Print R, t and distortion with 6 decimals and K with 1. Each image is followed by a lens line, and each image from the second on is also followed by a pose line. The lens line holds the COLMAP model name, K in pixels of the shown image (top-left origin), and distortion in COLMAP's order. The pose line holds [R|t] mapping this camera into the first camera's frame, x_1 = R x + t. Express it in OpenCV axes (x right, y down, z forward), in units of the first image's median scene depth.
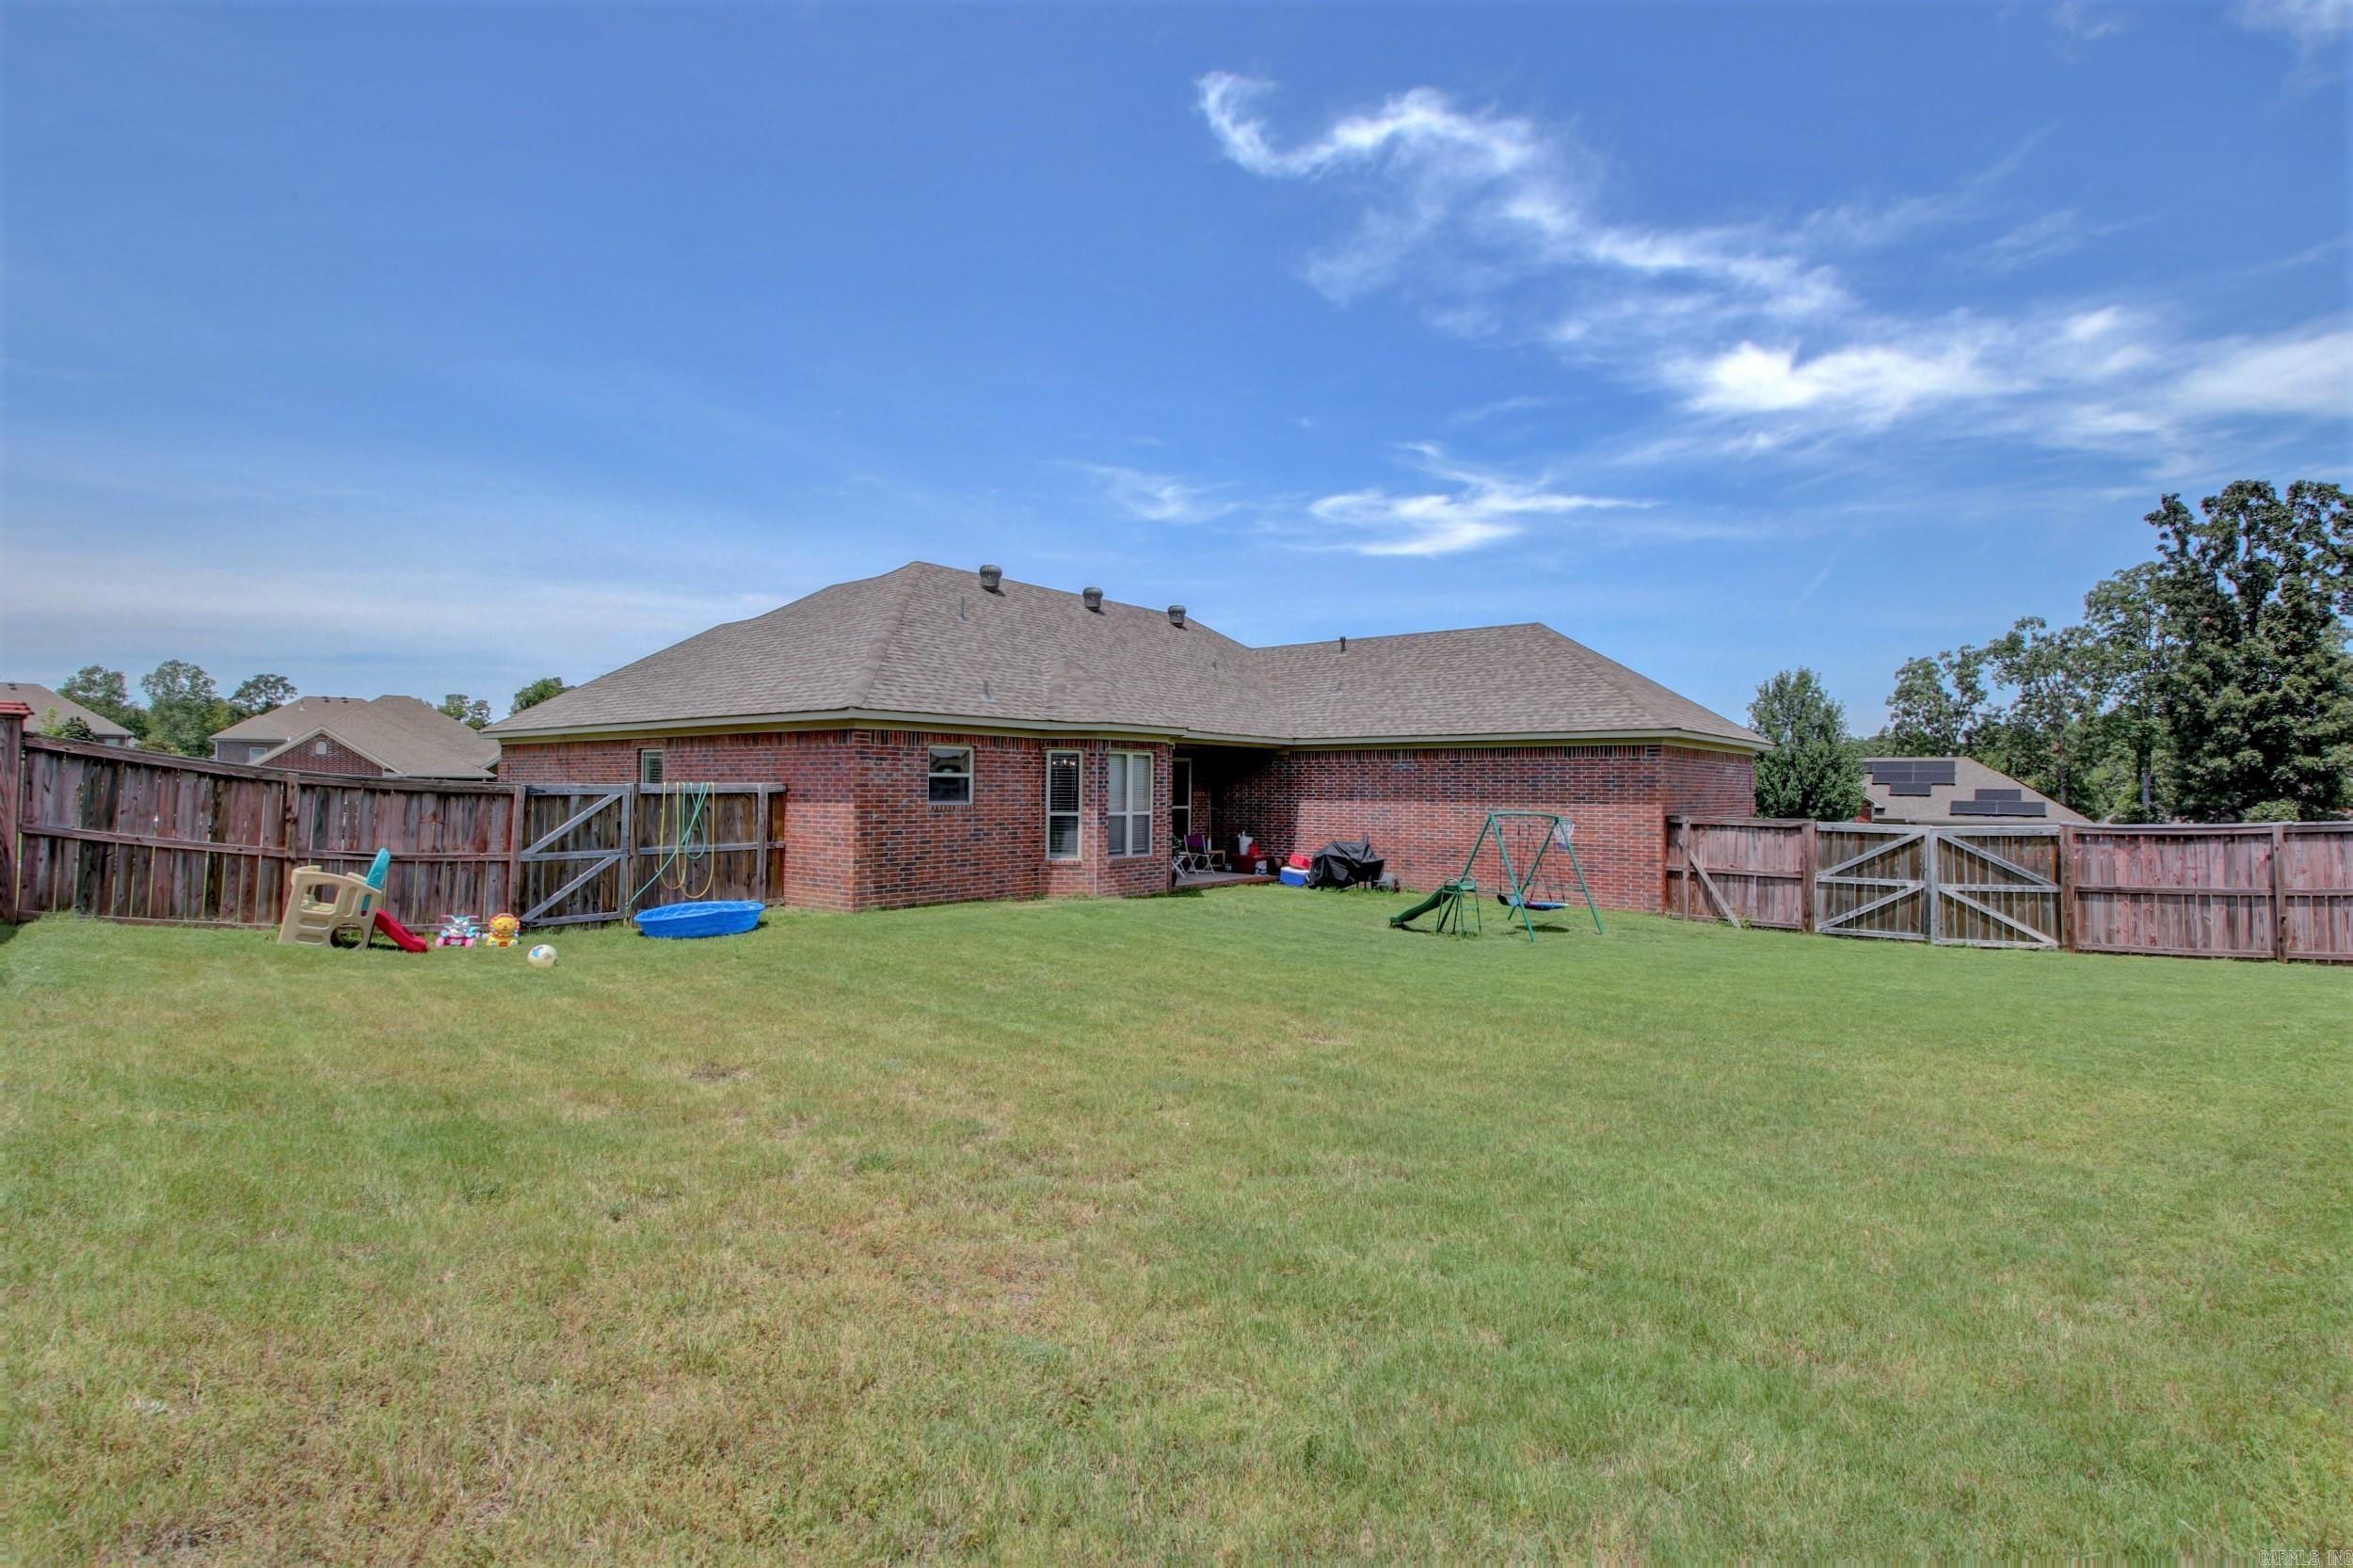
lens RADIAL K [[1109.7, 0, 1190.2], [0, 1109.7, 762.1], [0, 0, 1]] dist [-0.000423, -0.013714]
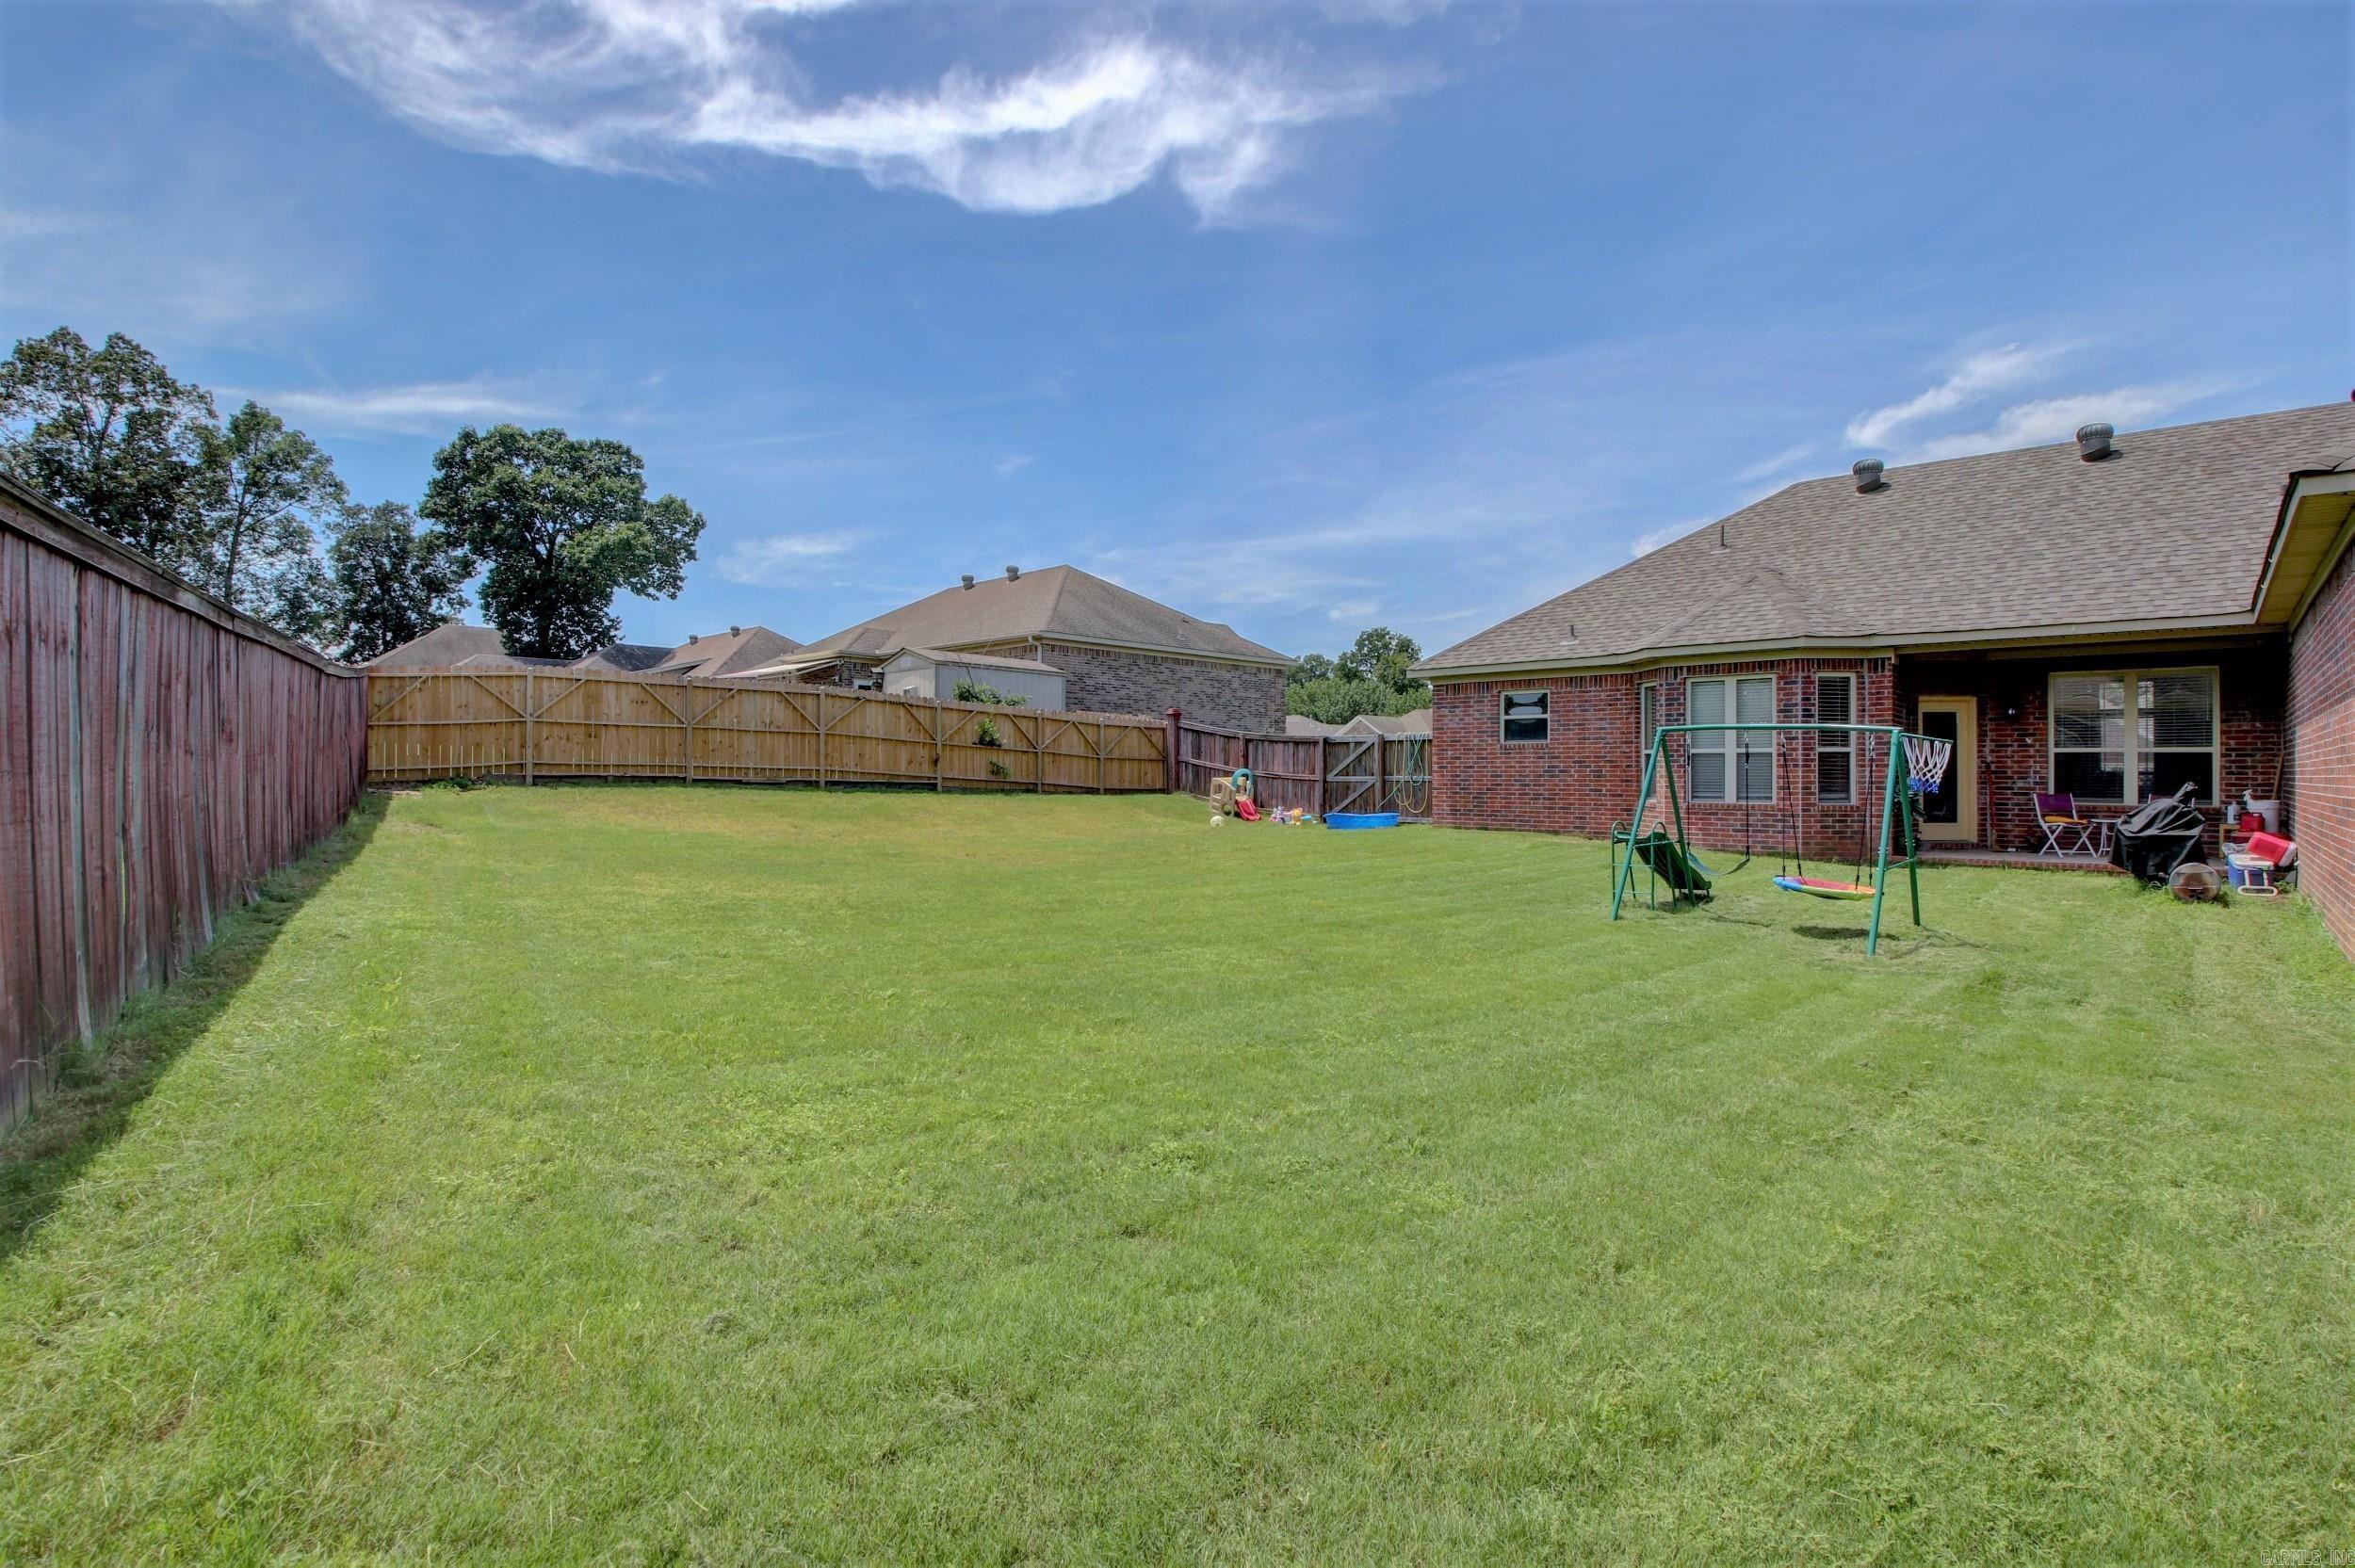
lens RADIAL K [[1110.5, 0, 1176.8], [0, 1110.5, 777.7], [0, 0, 1]] dist [-0.000423, -0.013714]
pose [[-0.079334, -0.000473, -0.996848, 1.054185], [0.018170, 0.999833, -0.001920, 0.078691], [0.996682, -0.018265, -0.079313, 0.846953]]
